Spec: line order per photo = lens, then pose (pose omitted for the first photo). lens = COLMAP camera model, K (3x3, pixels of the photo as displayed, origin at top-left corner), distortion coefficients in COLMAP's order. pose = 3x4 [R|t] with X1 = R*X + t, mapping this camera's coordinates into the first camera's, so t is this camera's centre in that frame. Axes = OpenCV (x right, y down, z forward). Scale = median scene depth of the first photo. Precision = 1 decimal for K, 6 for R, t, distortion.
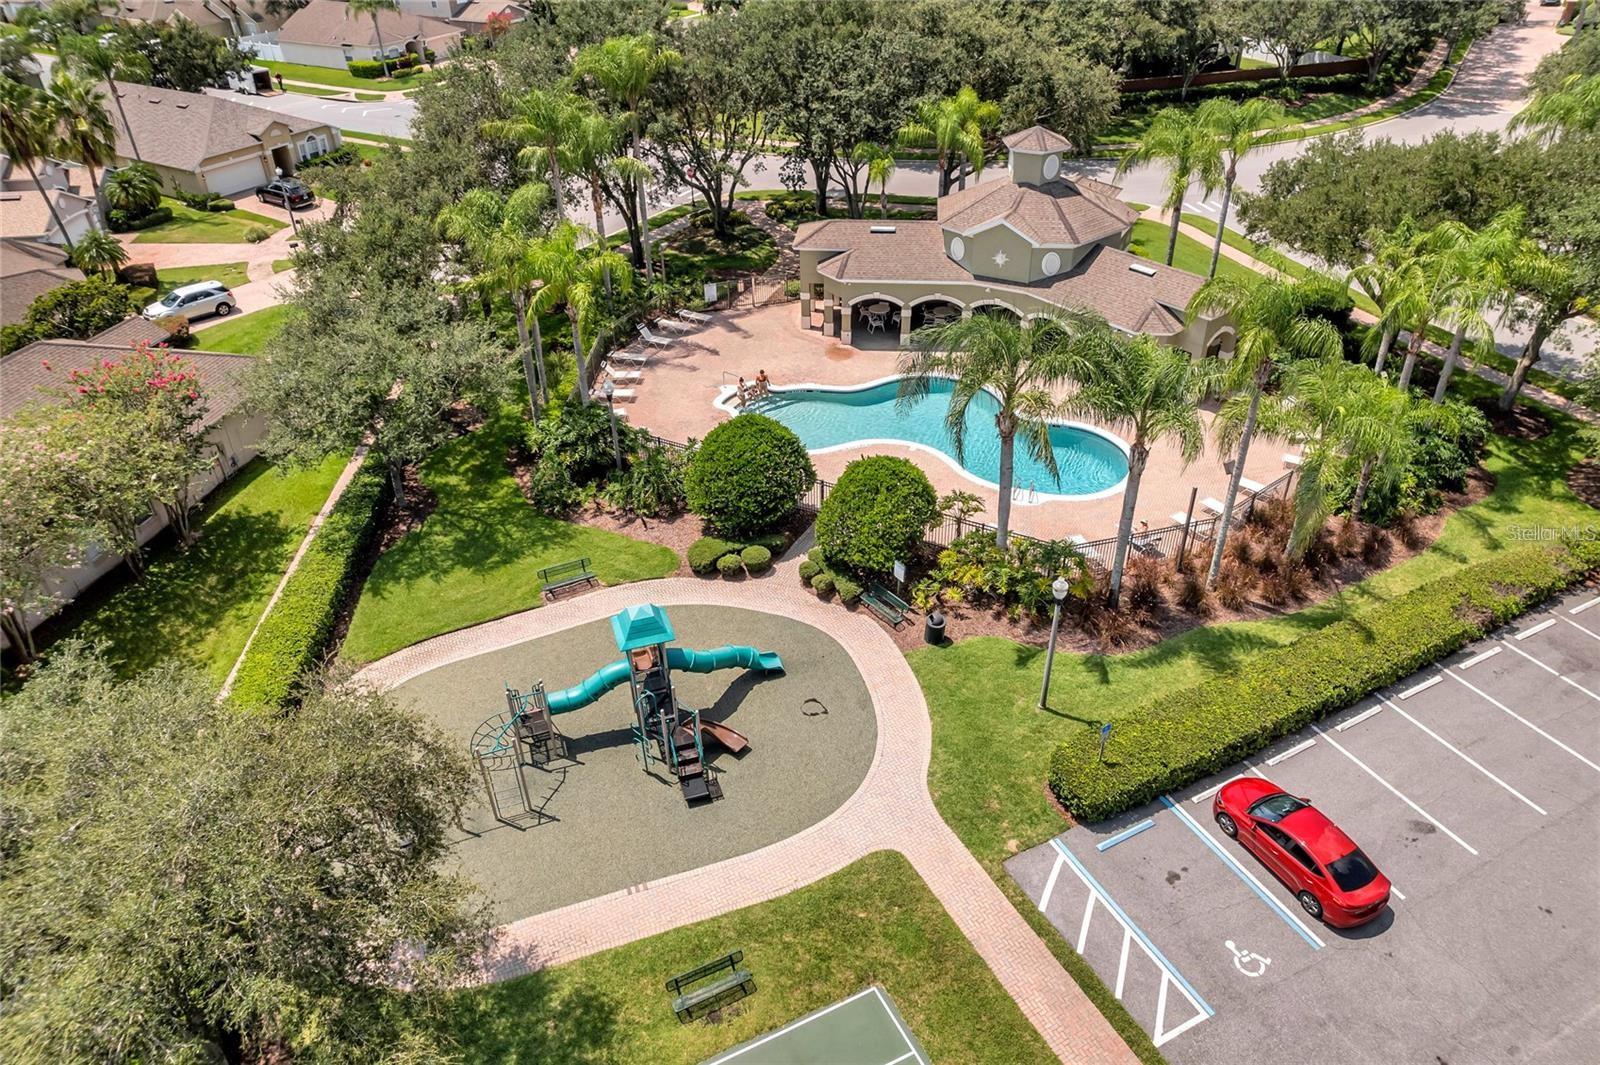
lens RADIAL K [[1029.3, 0, 799.4], [0, 1029.3, 513.5], [0, 0, 1]] dist [-0.076012, 0.063024]
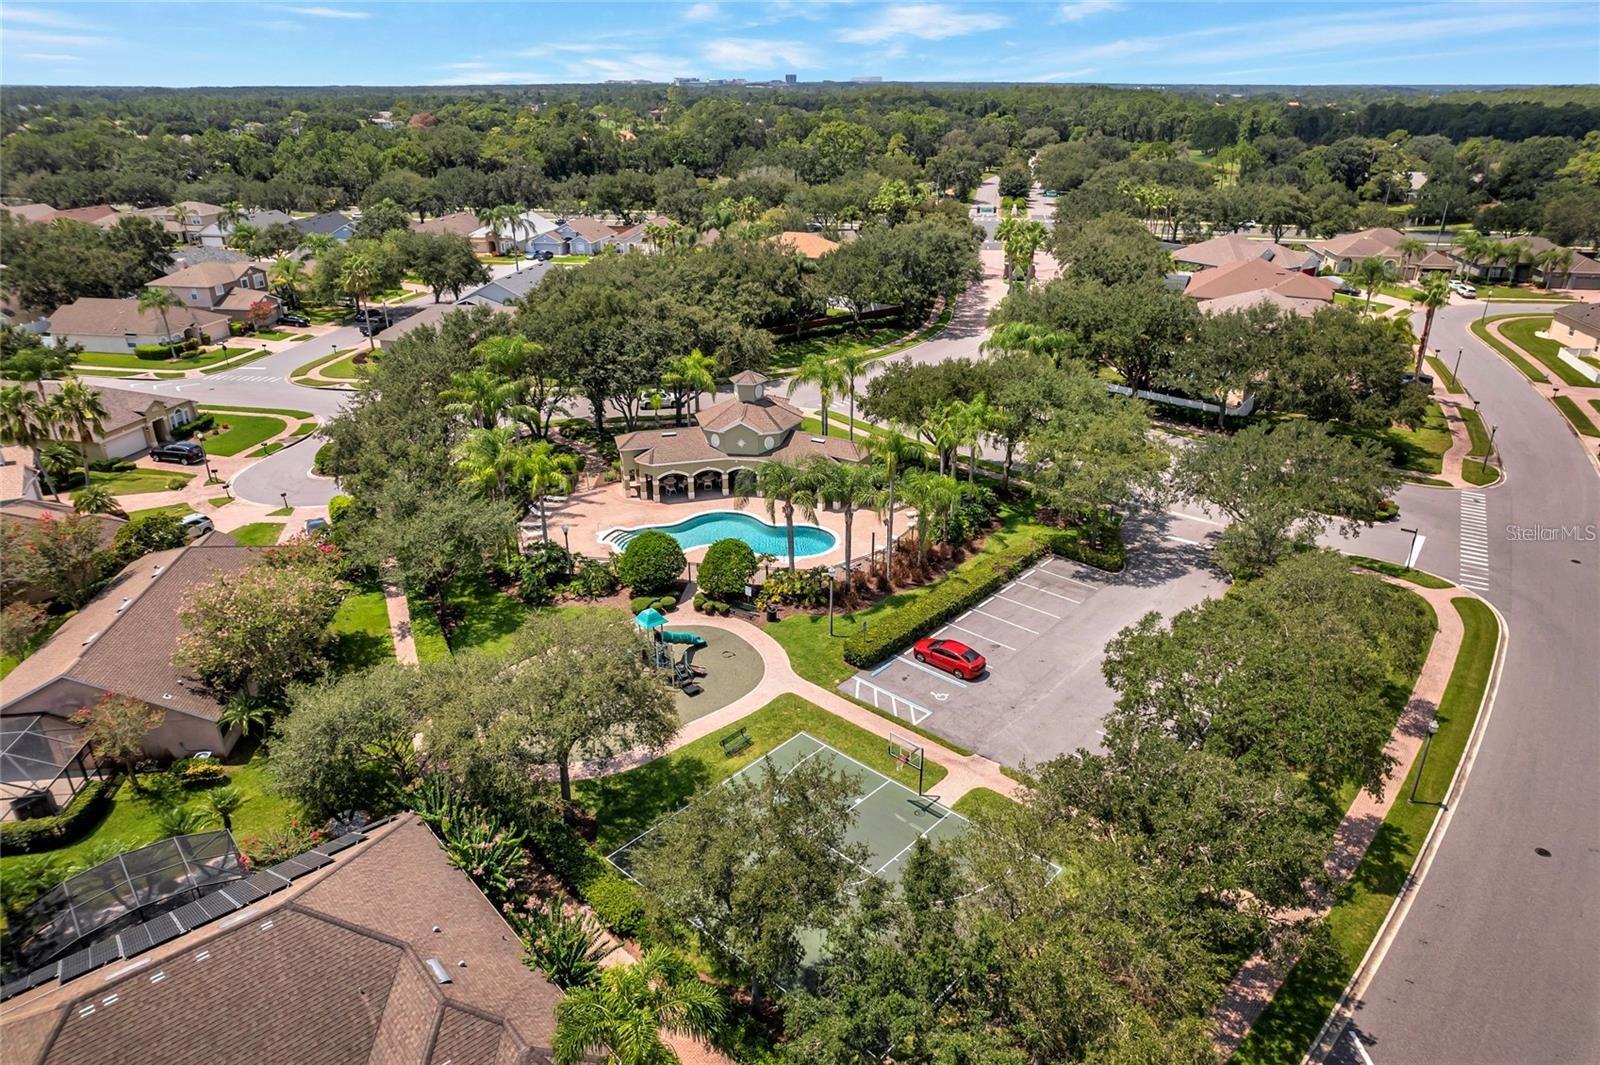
lens RADIAL K [[1021.3, 0, 802.6], [0, 1021.3, 533.4], [0, 0, 1]] dist [-0.076964, 0.068097]
pose [[0.925788, -0.125244, 0.356693, -0.373975], [0.188579, 0.970750, -0.148599, 0.196361], [-0.327649, 0.204836, 0.922328, -0.671216]]
